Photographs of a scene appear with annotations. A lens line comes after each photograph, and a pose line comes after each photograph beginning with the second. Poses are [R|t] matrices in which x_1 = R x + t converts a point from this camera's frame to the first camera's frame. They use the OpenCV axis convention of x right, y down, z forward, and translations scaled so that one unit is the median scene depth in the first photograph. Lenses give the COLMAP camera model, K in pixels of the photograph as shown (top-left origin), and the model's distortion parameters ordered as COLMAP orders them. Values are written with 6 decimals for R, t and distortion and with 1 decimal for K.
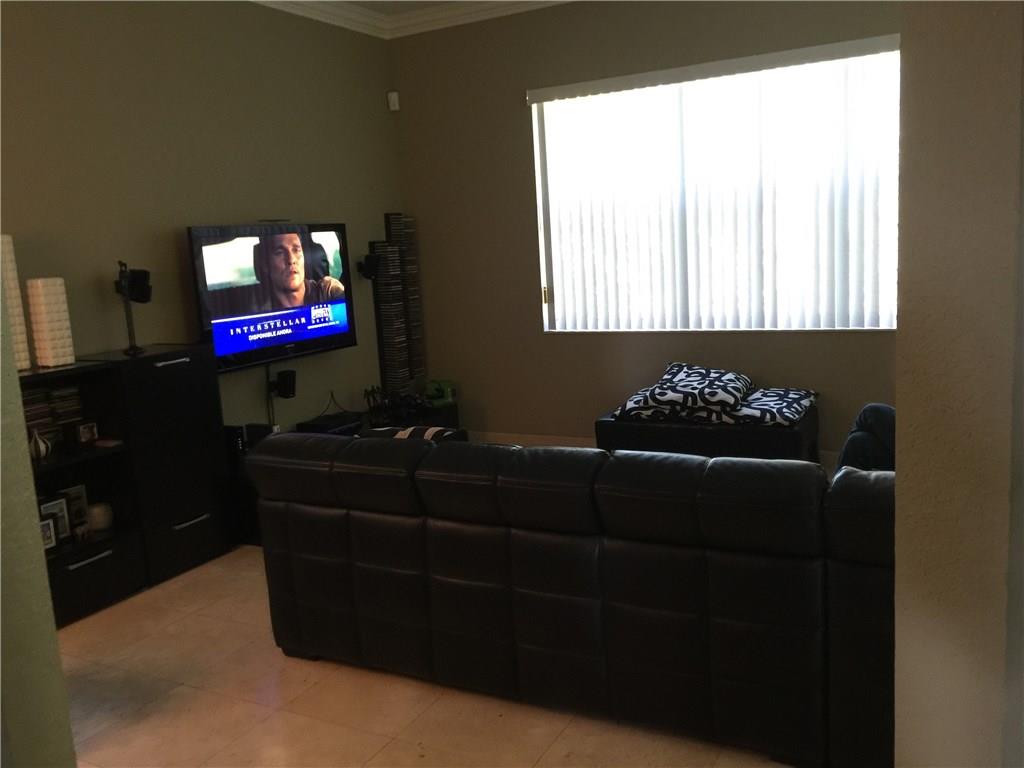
lens RADIAL K [[860.7, 0, 512.2], [0, 860.7, 384.1], [0, 0, 1]] dist [-0.002725, -0.002072]
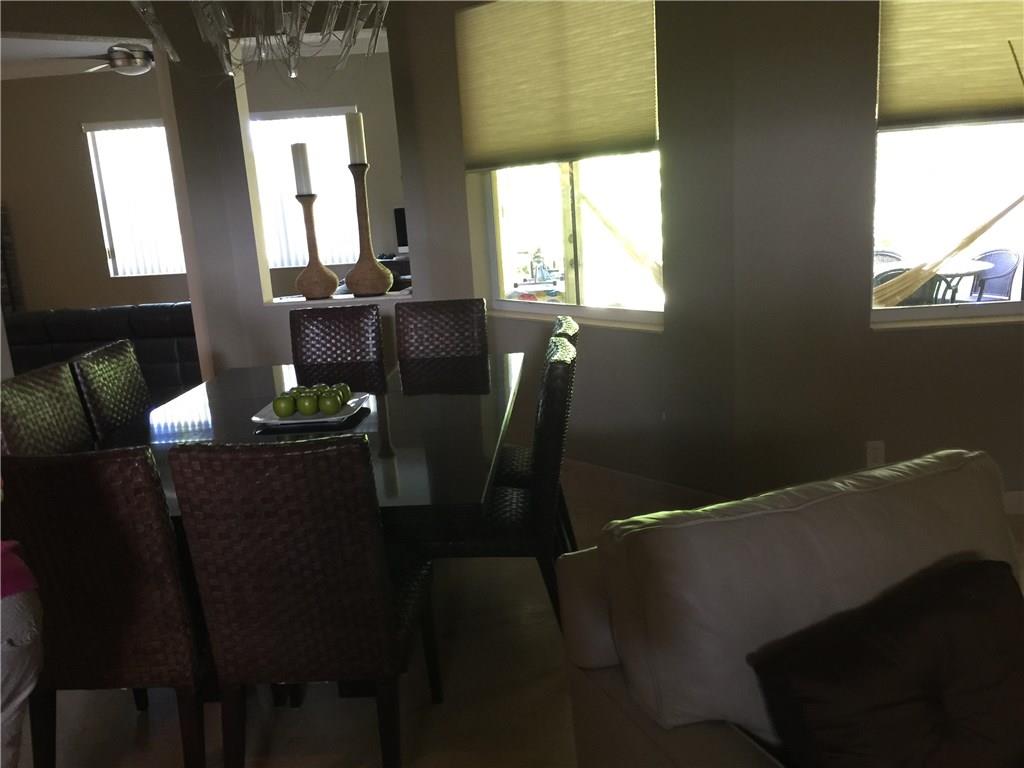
lens RADIAL K [[860.7, 0, 511.7], [0, 860.7, 384.6], [0, 0, 1]] dist [-0.002725, -0.002072]
pose [[0.896410, -0.096037, 0.432696, -0.004681], [0.082038, 0.995326, 0.050956, 0.114599], [-0.435567, -0.010180, 0.900099, -0.735498]]
